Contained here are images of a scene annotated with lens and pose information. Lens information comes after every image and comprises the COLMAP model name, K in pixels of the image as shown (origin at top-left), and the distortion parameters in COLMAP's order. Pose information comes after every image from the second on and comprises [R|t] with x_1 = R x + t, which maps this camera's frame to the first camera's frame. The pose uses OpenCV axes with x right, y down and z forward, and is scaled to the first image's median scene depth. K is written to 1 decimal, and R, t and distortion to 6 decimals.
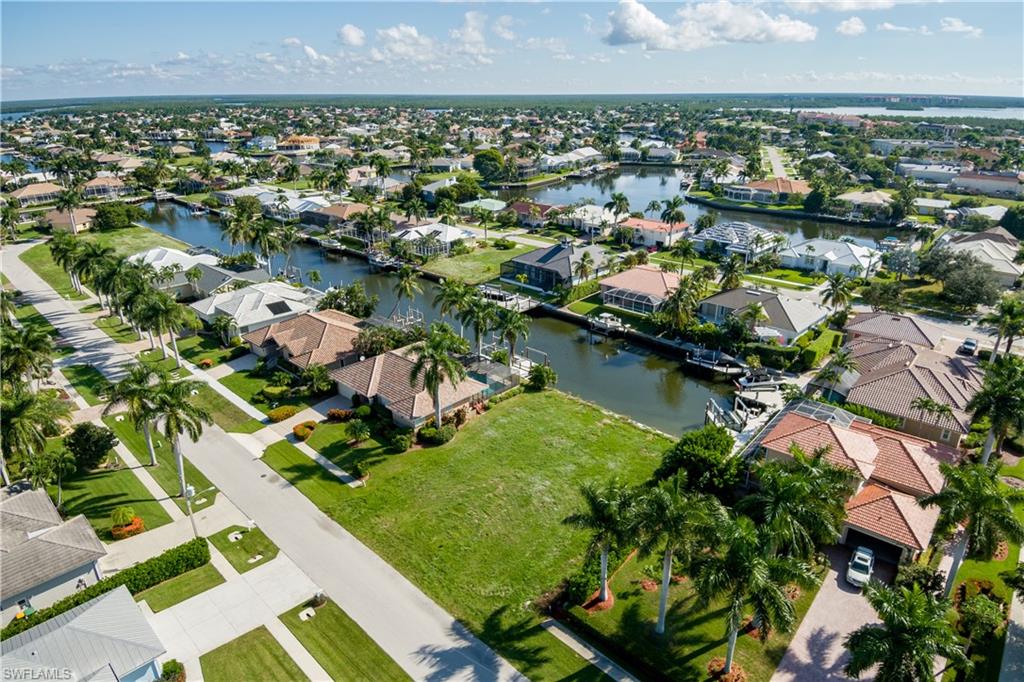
lens RADIAL K [[647.7, 0, 531.7], [0, 647.7, 359.1], [0, 0, 1]] dist [0.088791, -0.124116]
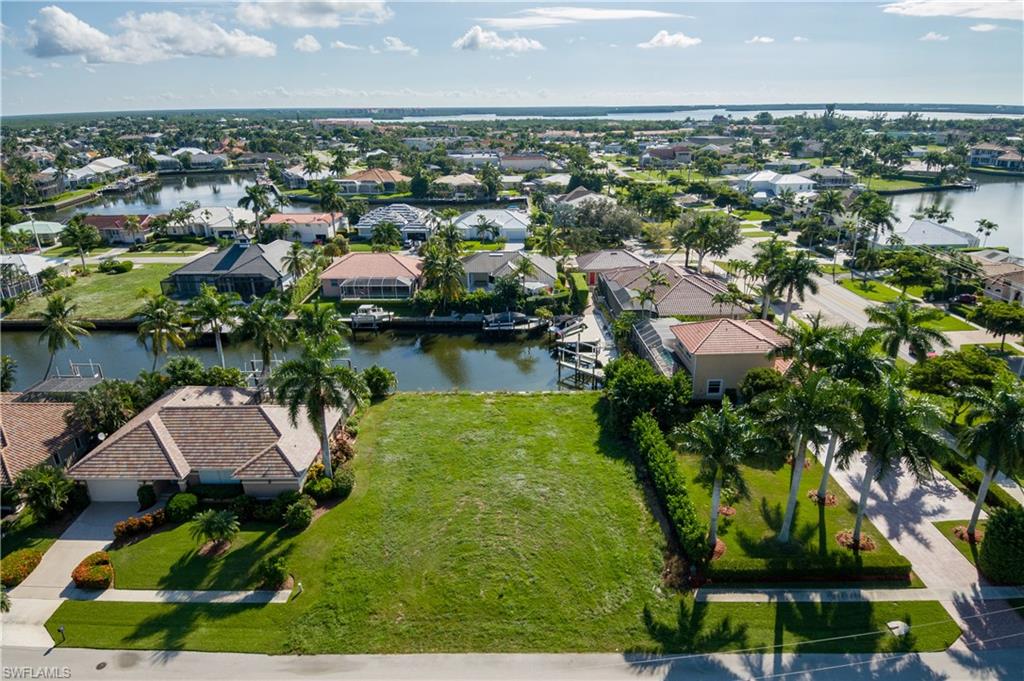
lens RADIAL K [[647.7, 0, 531.7], [0, 647.7, 358.6], [0, 0, 1]] dist [0.088791, -0.124116]
pose [[0.717906, -0.251894, 0.648968, -0.209206], [0.276034, 0.958823, 0.066807, -0.000149], [-0.639074, 0.131176, 0.757877, 0.163528]]
